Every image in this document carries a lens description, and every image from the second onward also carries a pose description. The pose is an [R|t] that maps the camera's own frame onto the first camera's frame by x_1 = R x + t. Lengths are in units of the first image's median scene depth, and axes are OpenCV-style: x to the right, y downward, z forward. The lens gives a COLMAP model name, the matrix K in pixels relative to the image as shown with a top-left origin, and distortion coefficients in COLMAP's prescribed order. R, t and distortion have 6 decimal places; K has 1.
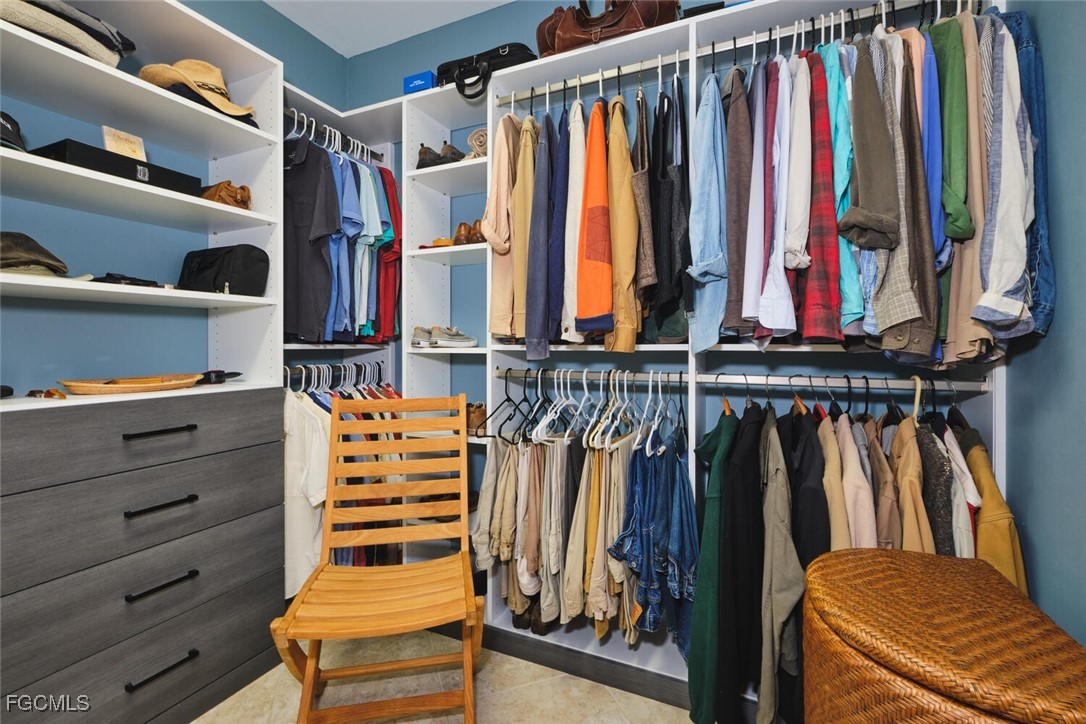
lens RADIAL K [[479.0, 0, 541.2], [0, 479.0, 343.7], [0, 0, 1]] dist [-0.001348, -0.002583]
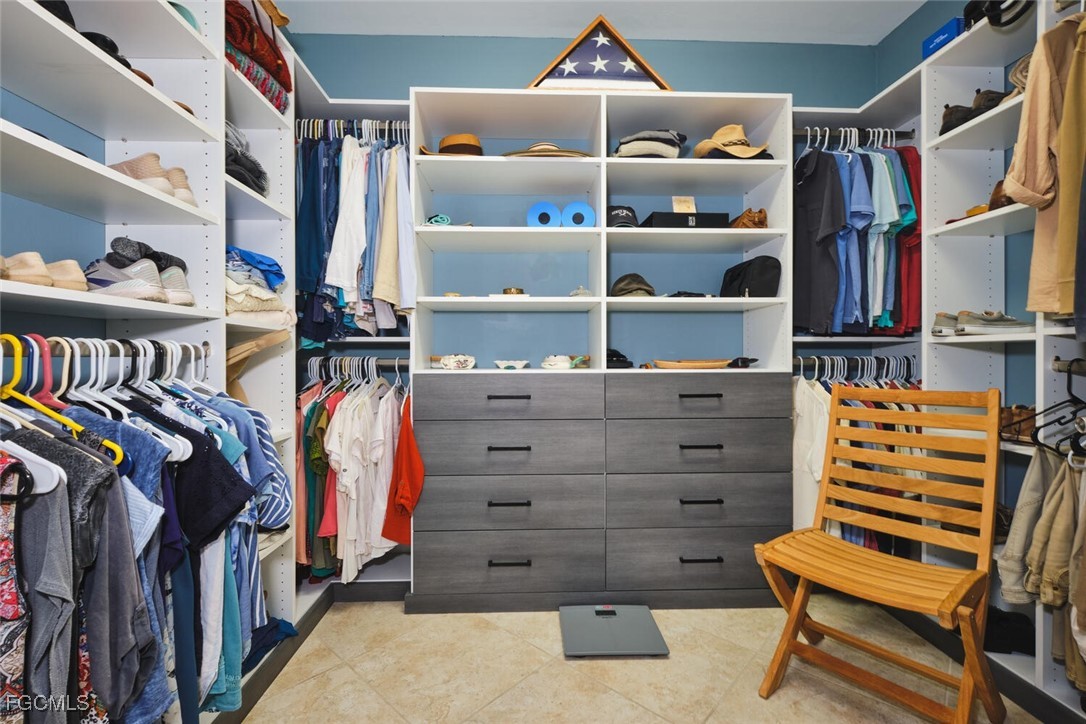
lens RADIAL K [[479.0, 0, 540.2], [0, 479.0, 358.3], [0, 0, 1]] dist [-0.001348, -0.002583]
pose [[0.448704, 0.007029, -0.893653, 0.228165], [0.001666, 0.999961, 0.008702, 0.044404], [0.893679, -0.005394, 0.448675, -0.072701]]
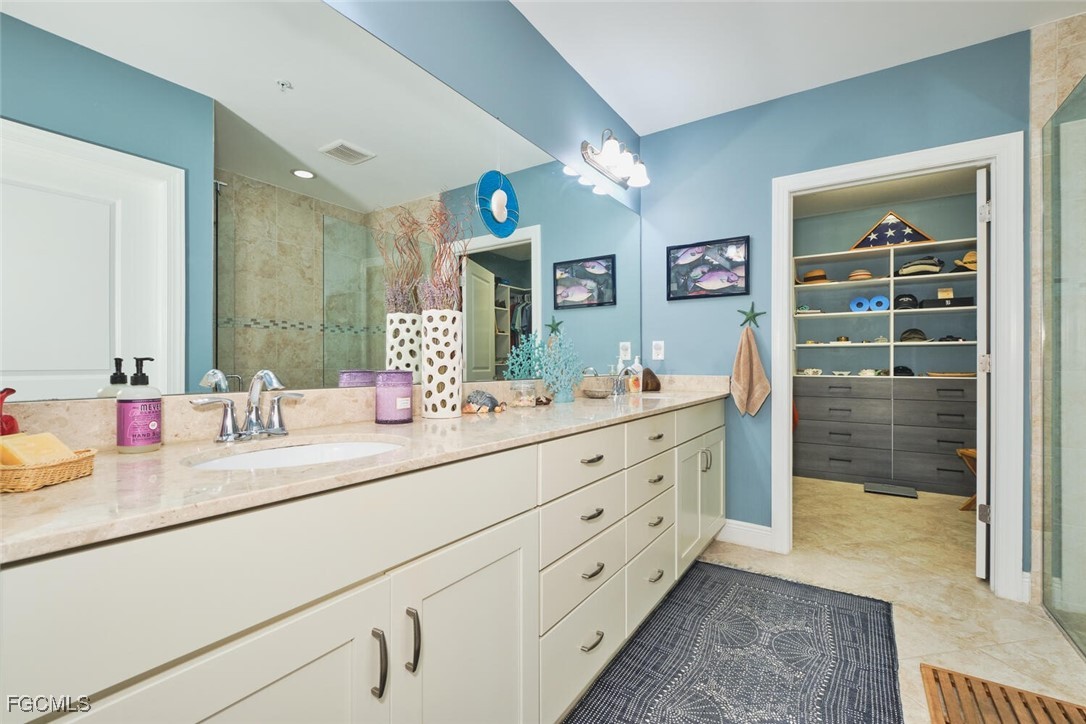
lens RADIAL K [[479.0, 0, 536.2], [0, 479.0, 363.0], [0, 0, 1]] dist [-0.001348, -0.002583]
pose [[-0.160583, 0.002942, -0.987018, 2.009413], [-0.000605, 0.999995, 0.003079, 0.006074], [0.987022, 0.001091, -0.160580, -0.841769]]
